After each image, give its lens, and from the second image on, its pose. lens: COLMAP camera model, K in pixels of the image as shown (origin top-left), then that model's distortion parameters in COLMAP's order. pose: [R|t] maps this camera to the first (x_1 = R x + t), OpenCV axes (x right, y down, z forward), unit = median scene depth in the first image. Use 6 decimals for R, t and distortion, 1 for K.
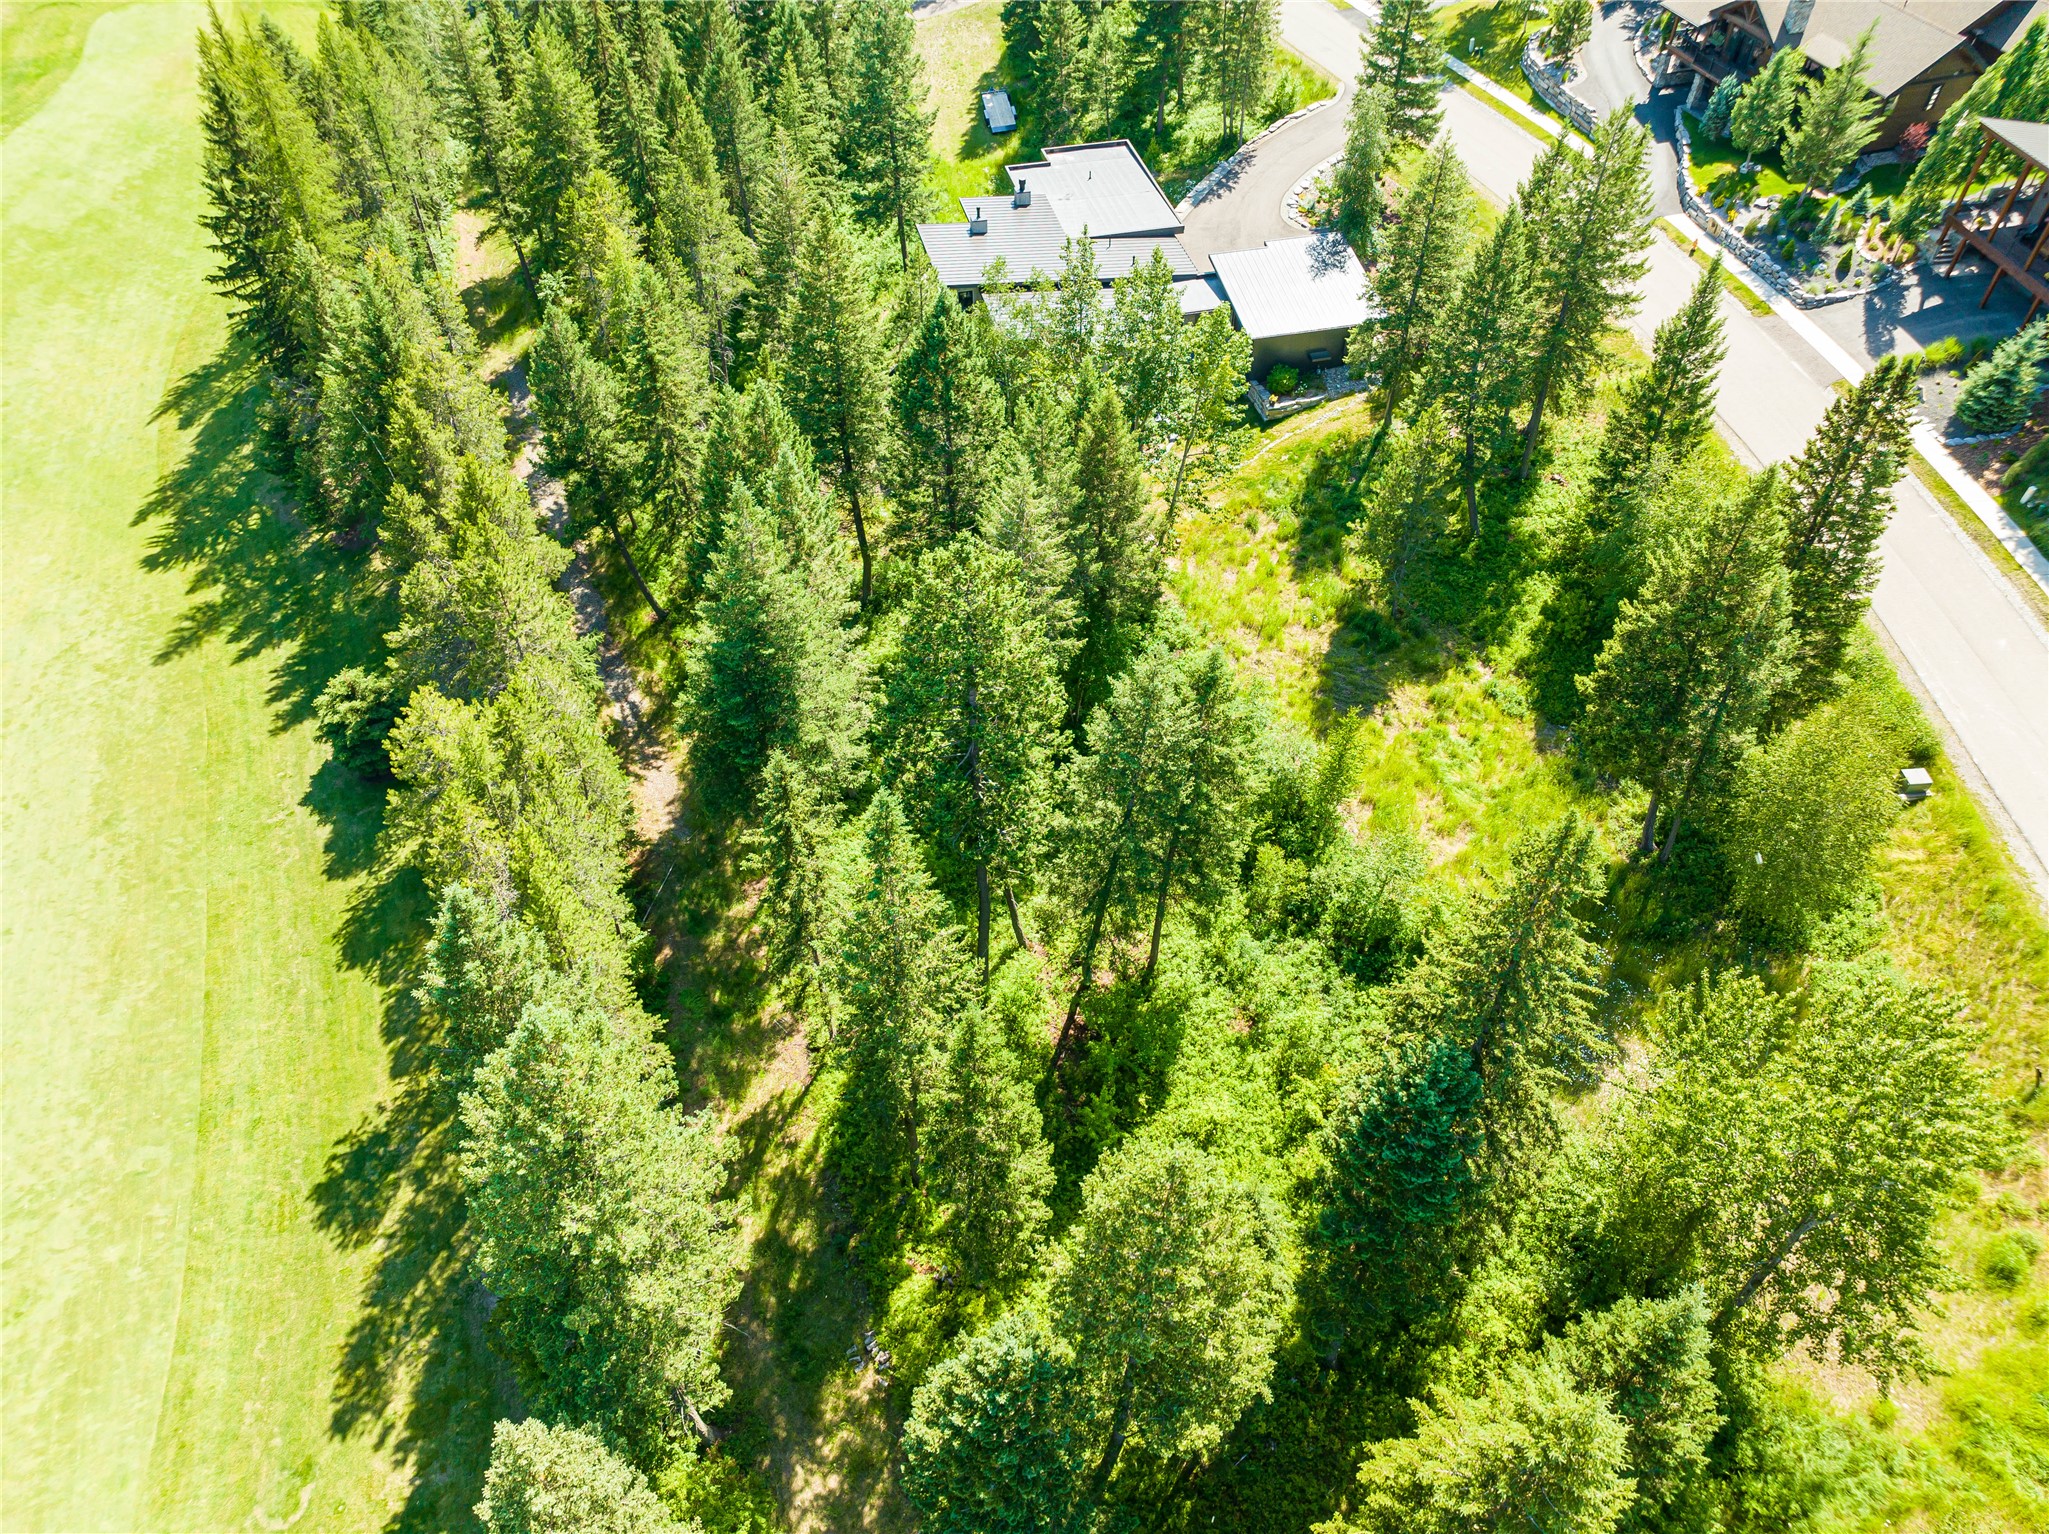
lens RADIAL K [[1437.8, 0, 993.3], [0, 1437.8, 762.4], [0, 0, 1]] dist [-0.056240, 0.027835]
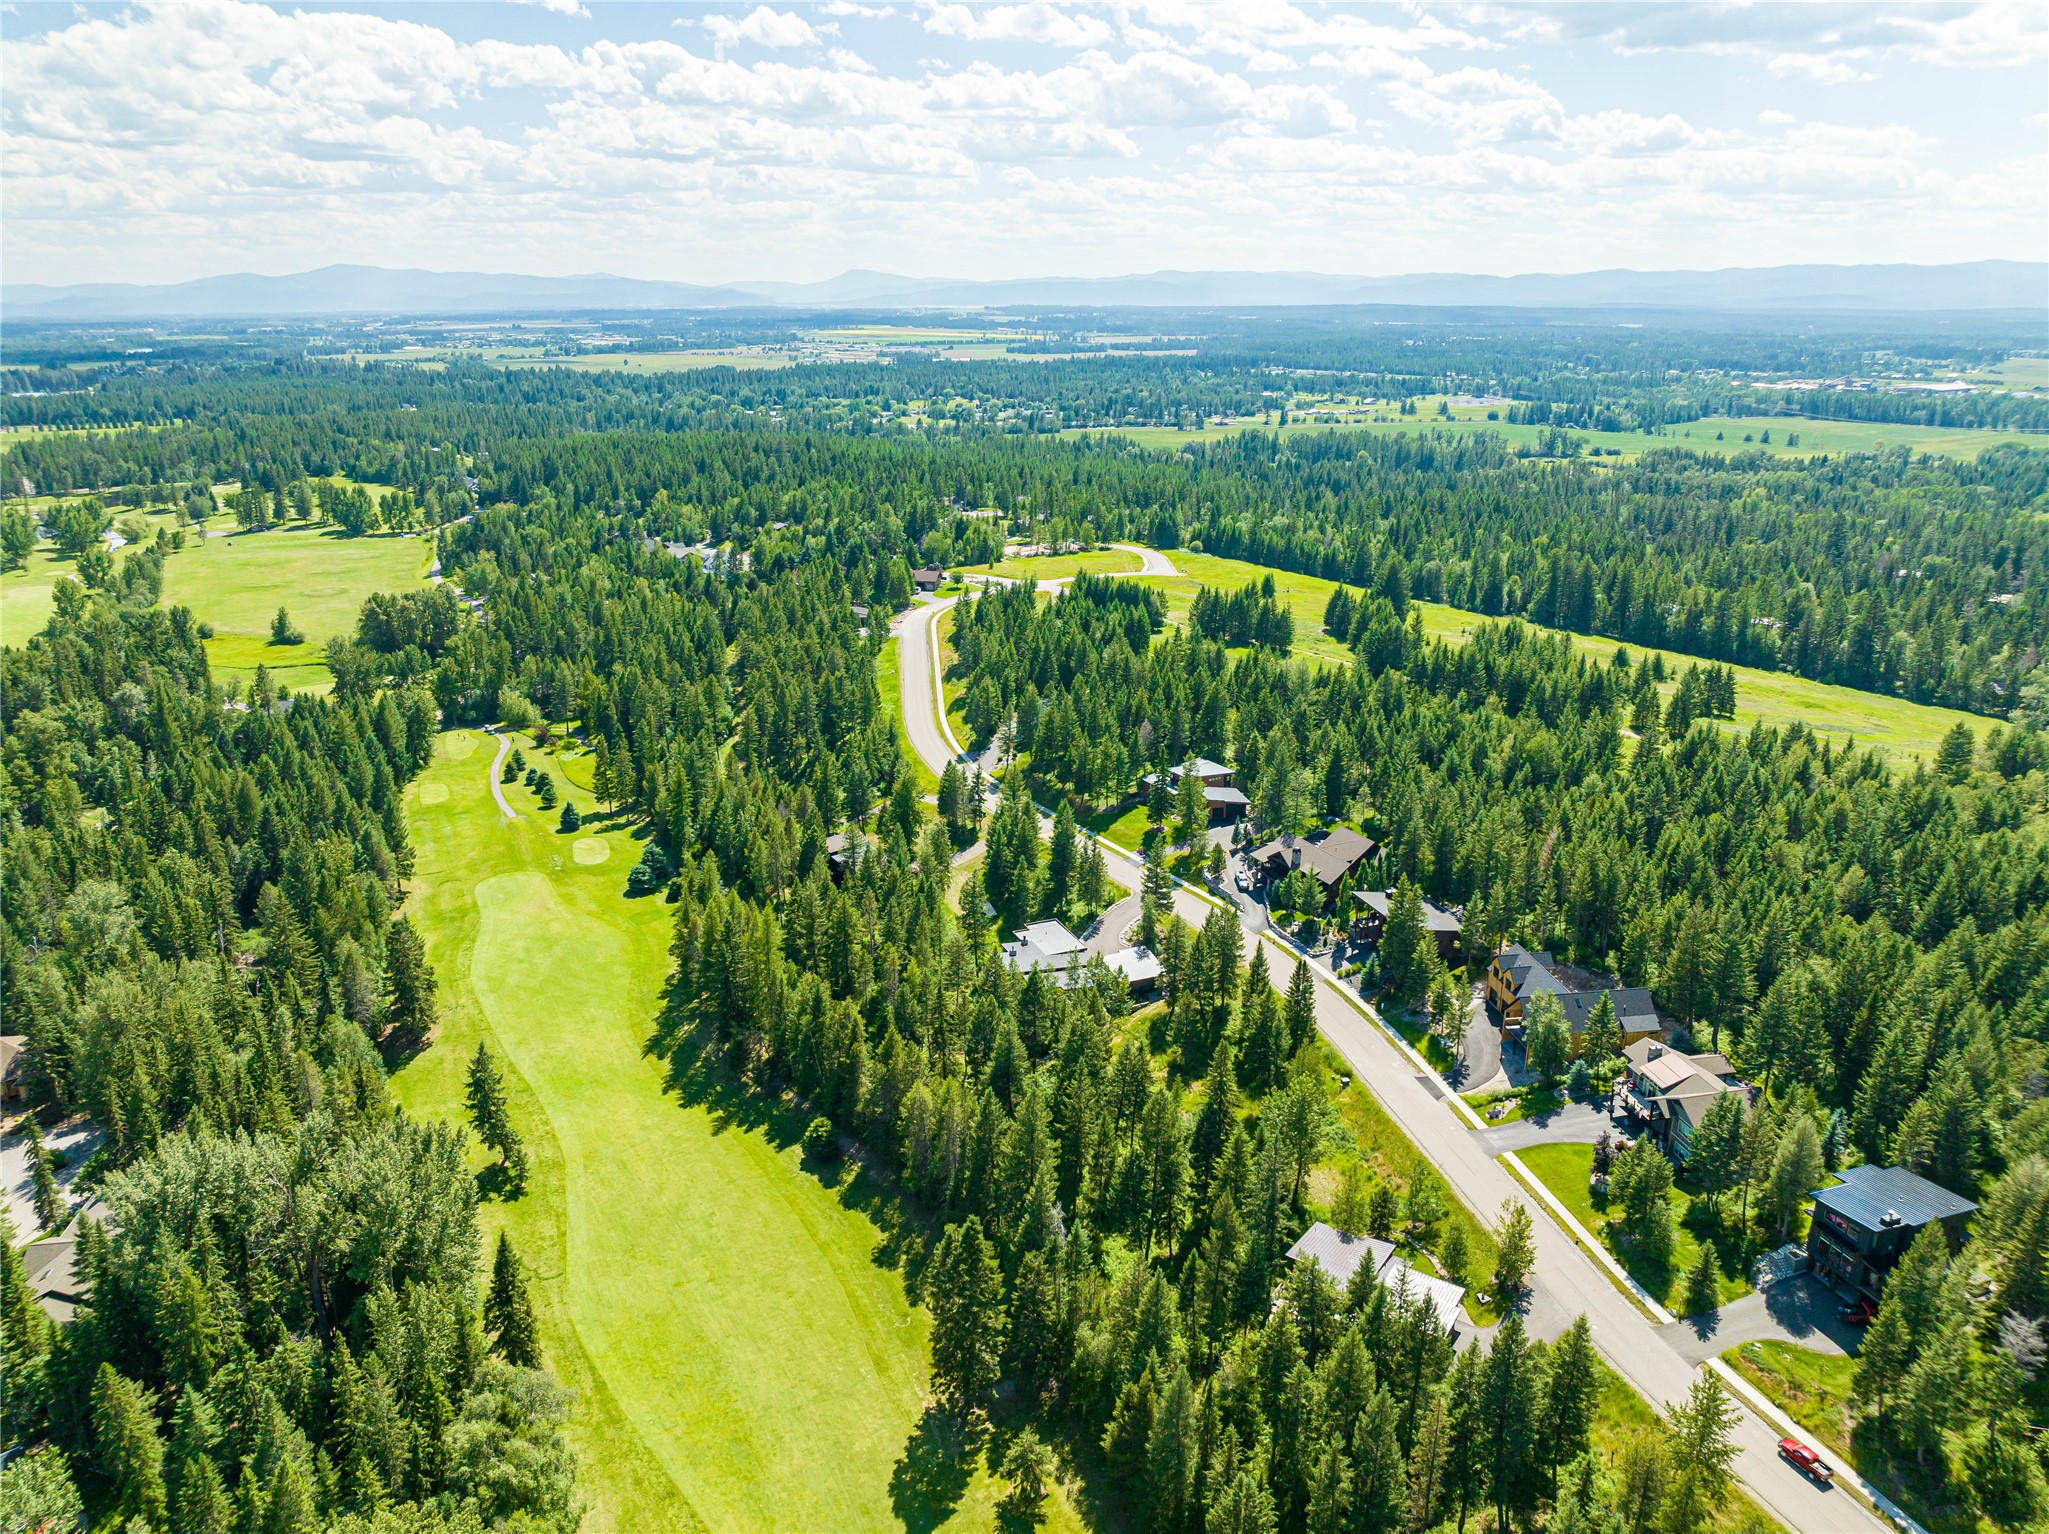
lens RADIAL K [[1437.8, 0, 1015.3], [0, 1437.8, 769.3], [0, 0, 1]] dist [-0.056240, 0.027835]
pose [[0.983888, -0.043878, 0.173316, -0.481185], [0.122501, 0.871540, -0.474774, 0.632924], [-0.130219, 0.488356, 0.862874, -1.565566]]
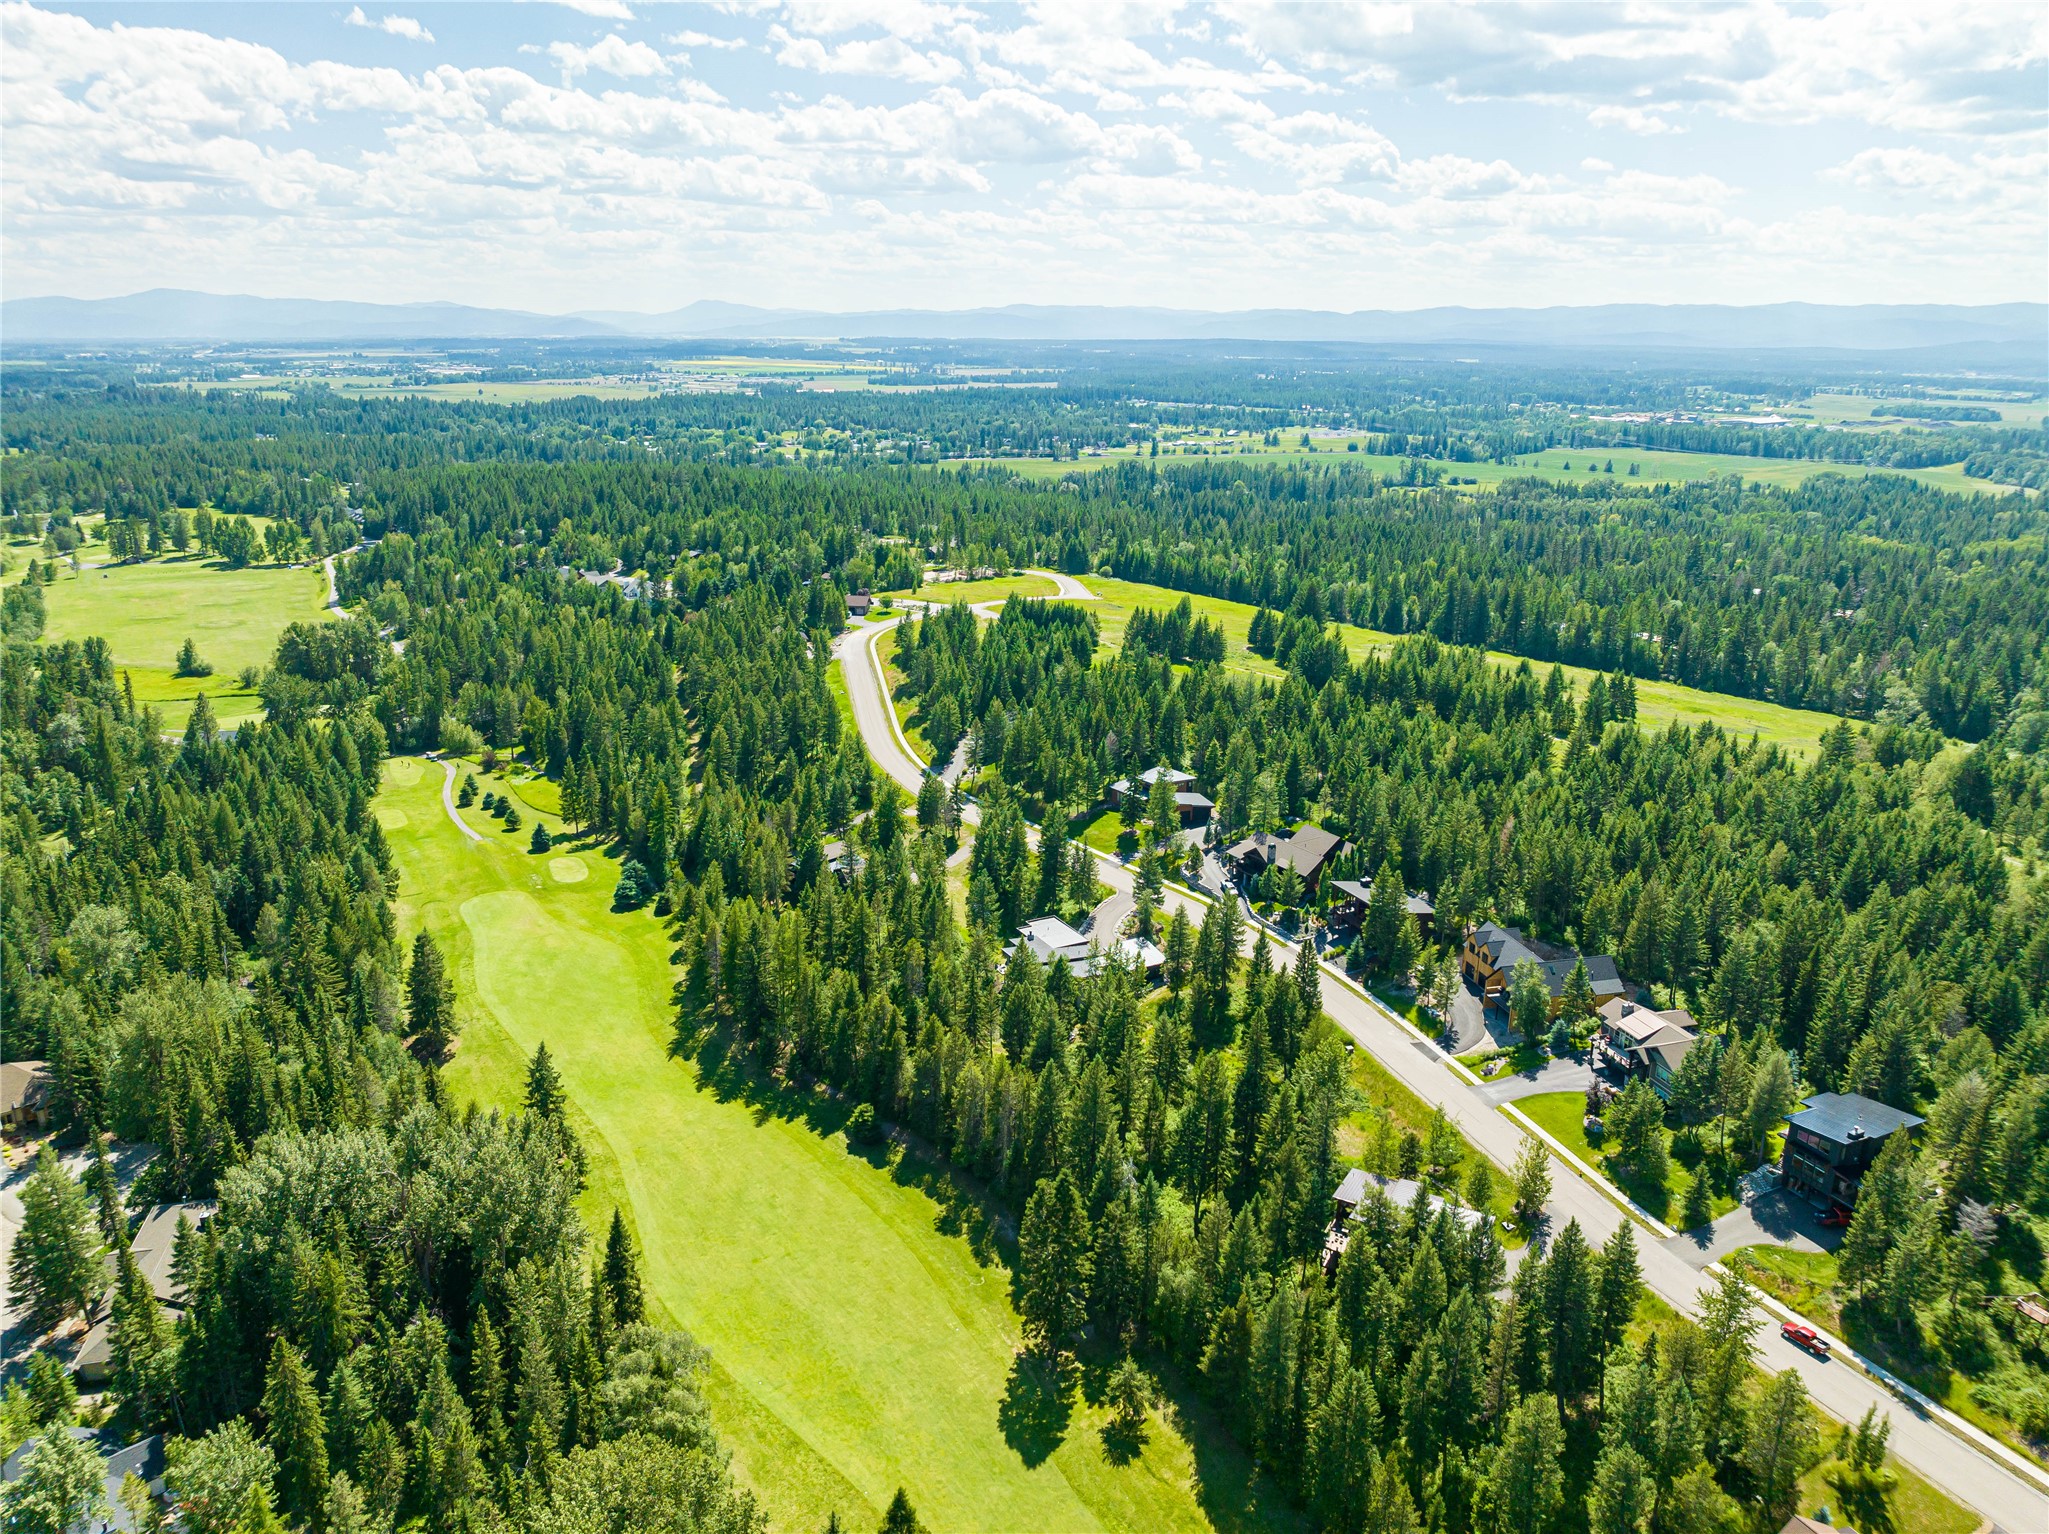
lens RADIAL K [[1437.8, 0, 1018.4], [0, 1437.8, 770.0], [0, 0, 1]] dist [-0.056240, 0.027835]
pose [[0.961248, -0.058863, 0.269327, -0.807549], [0.186323, 0.858750, -0.477317, 0.718257], [-0.203188, 0.509002, 0.836440, -1.644382]]
